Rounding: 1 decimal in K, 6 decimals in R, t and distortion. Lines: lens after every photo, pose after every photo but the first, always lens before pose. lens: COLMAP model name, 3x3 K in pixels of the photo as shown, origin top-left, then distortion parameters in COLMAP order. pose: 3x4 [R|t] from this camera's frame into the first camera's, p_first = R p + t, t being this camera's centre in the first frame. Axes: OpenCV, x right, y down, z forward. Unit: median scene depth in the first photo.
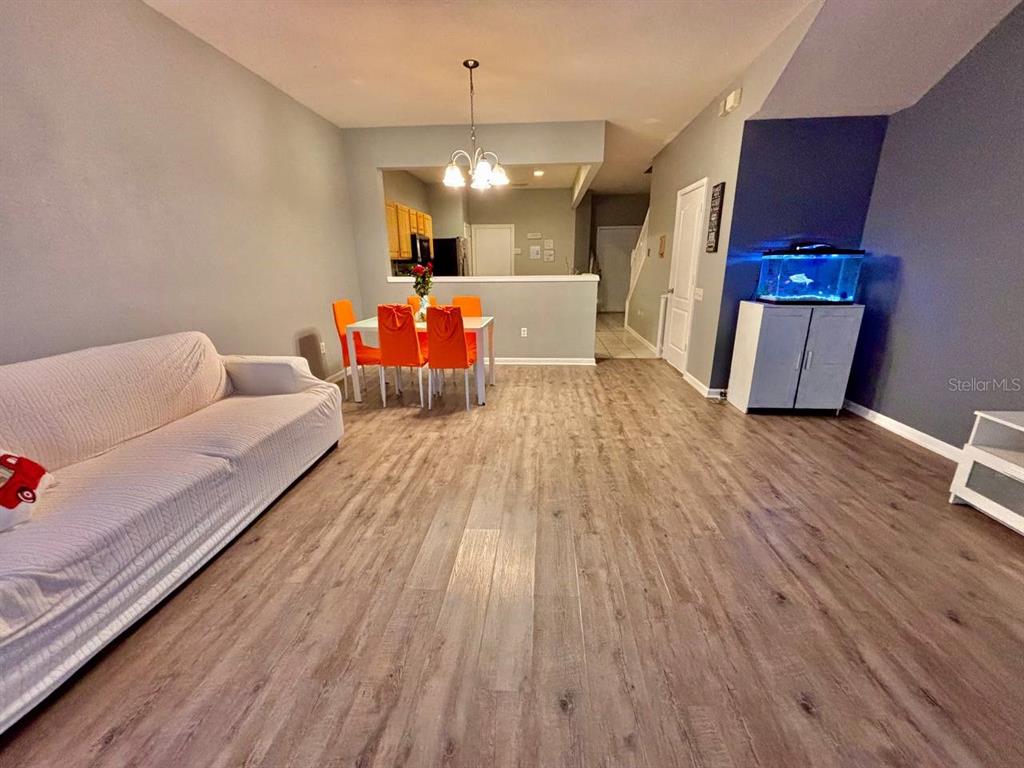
lens RADIAL K [[414.1, 0, 511.8], [0, 414.1, 383.4], [0, 0, 1]] dist [0.002664, 0.000087]
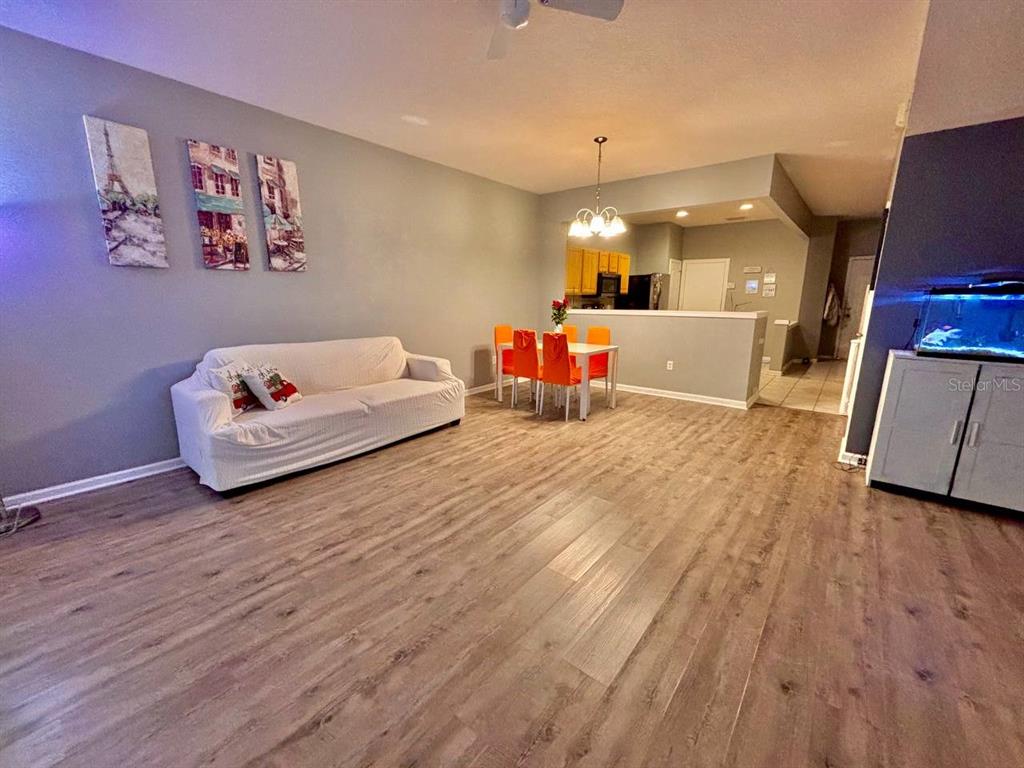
lens RADIAL K [[414.1, 0, 512.9], [0, 414.1, 385.2], [0, 0, 1]] dist [0.002664, 0.000087]
pose [[0.818593, 0.131984, -0.559004, 0.443718], [-0.171277, 0.985054, -0.018238, 0.011867], [0.548242, 0.110674, 0.828965, -0.075488]]
